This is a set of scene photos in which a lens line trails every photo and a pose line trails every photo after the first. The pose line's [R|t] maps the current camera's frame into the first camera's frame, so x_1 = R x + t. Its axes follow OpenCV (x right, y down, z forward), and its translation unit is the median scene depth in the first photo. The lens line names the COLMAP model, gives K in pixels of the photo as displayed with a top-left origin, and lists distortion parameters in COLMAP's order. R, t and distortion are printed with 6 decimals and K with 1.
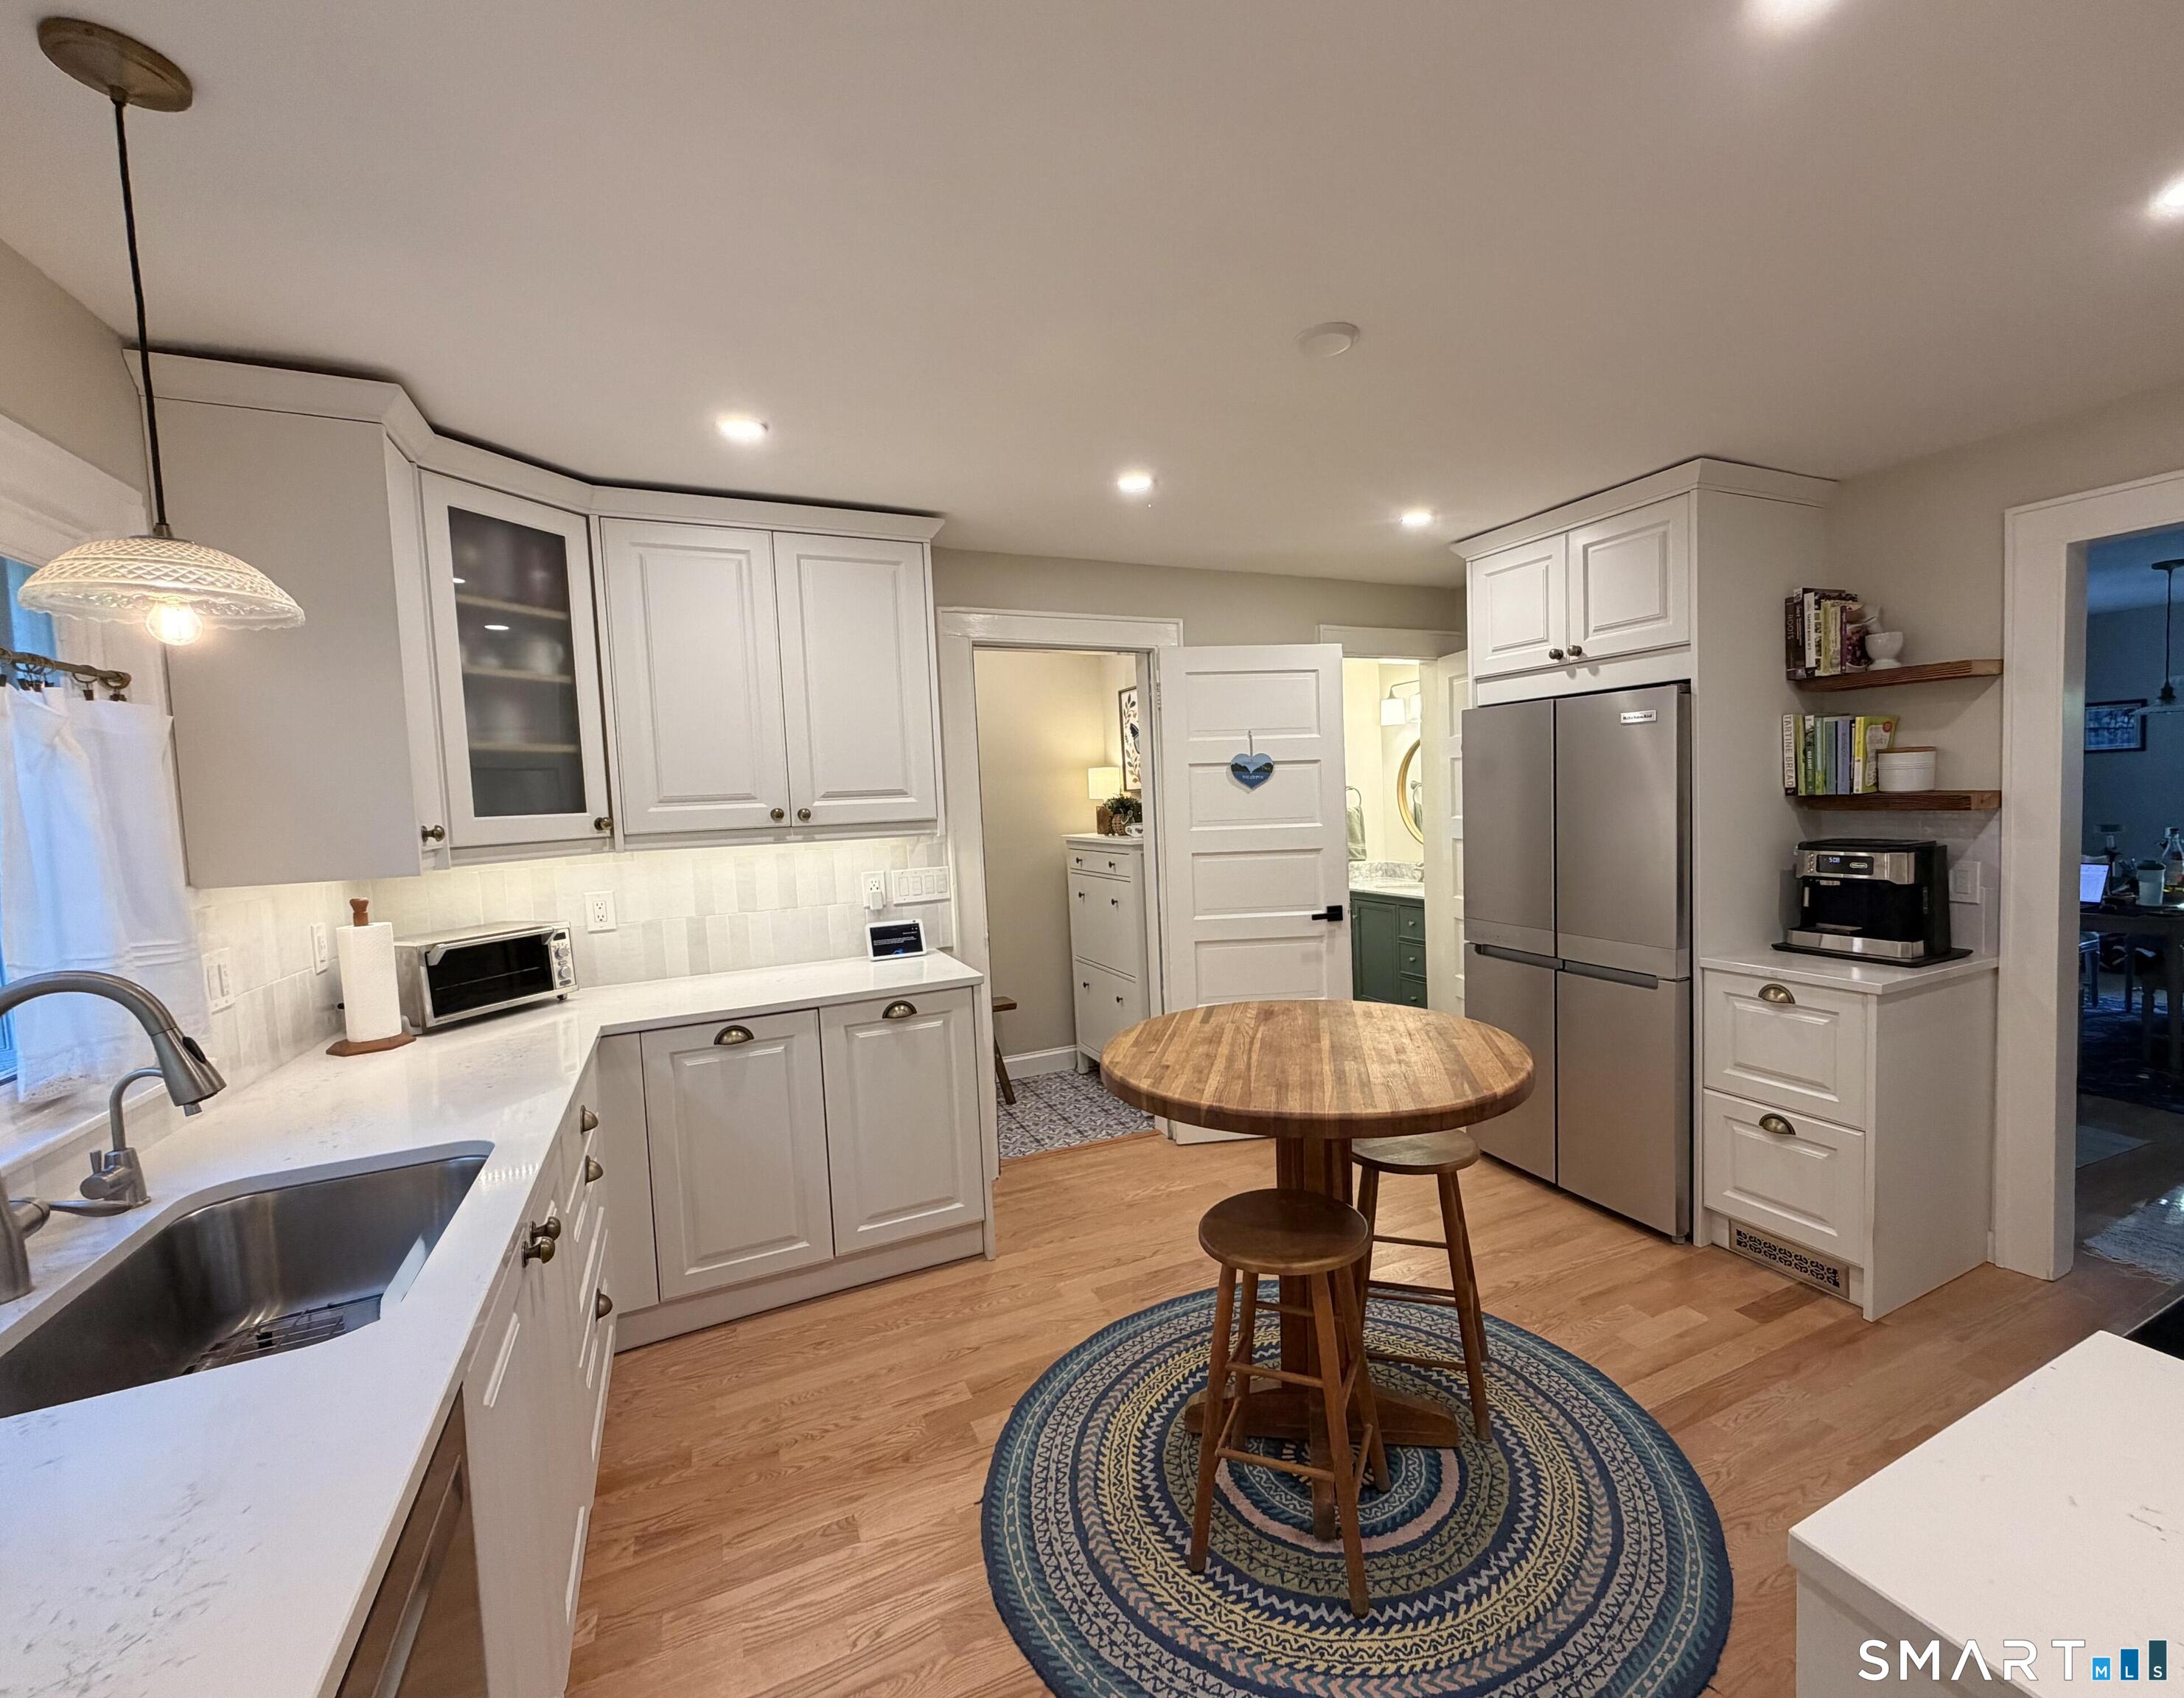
lens RADIAL K [[938.1, 0, 1165.9], [0, 938.1, 848.1], [0, 0, 1]] dist [0.001927, 0.000042]
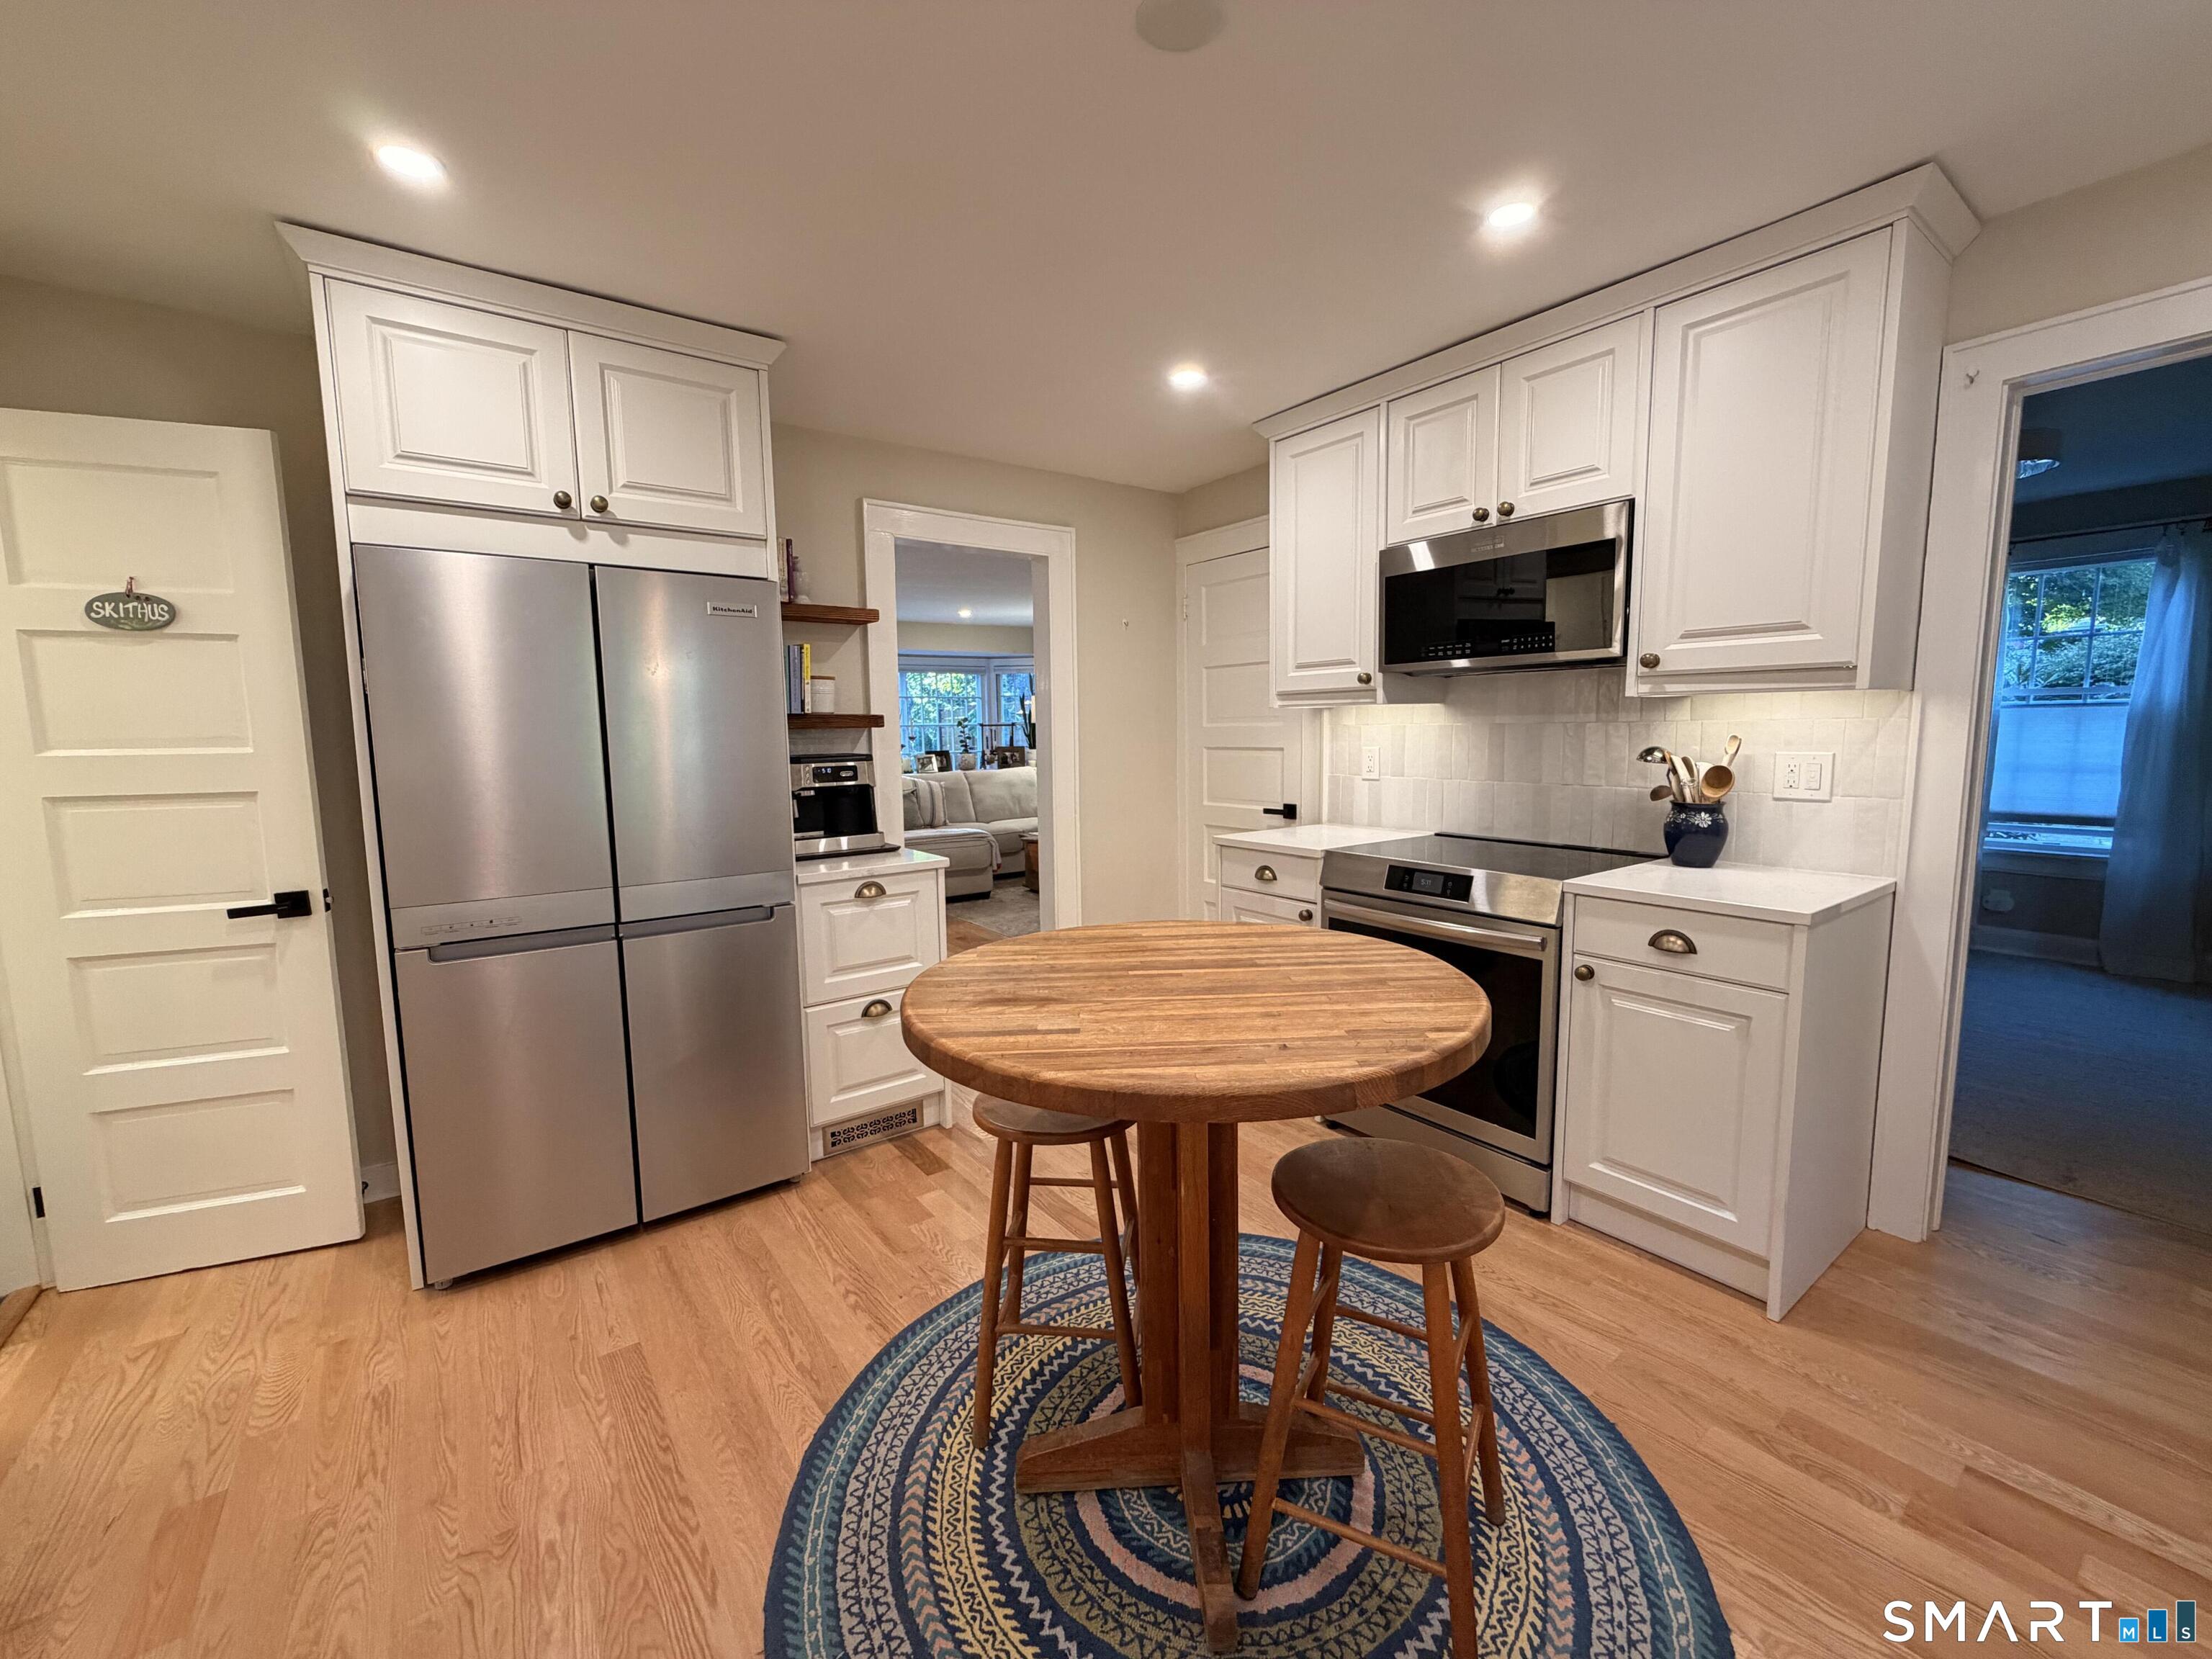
lens RADIAL K [[886.5, 0, 1101.3], [0, 886.5, 828.7], [0, 0, 1]] dist [0.000160, 0.000010]
pose [[-0.170799, -0.069776, 0.982832, -0.389081], [0.083551, 0.992871, 0.085009, 0.019249], [-0.981757, 0.096636, -0.163752, 0.874414]]
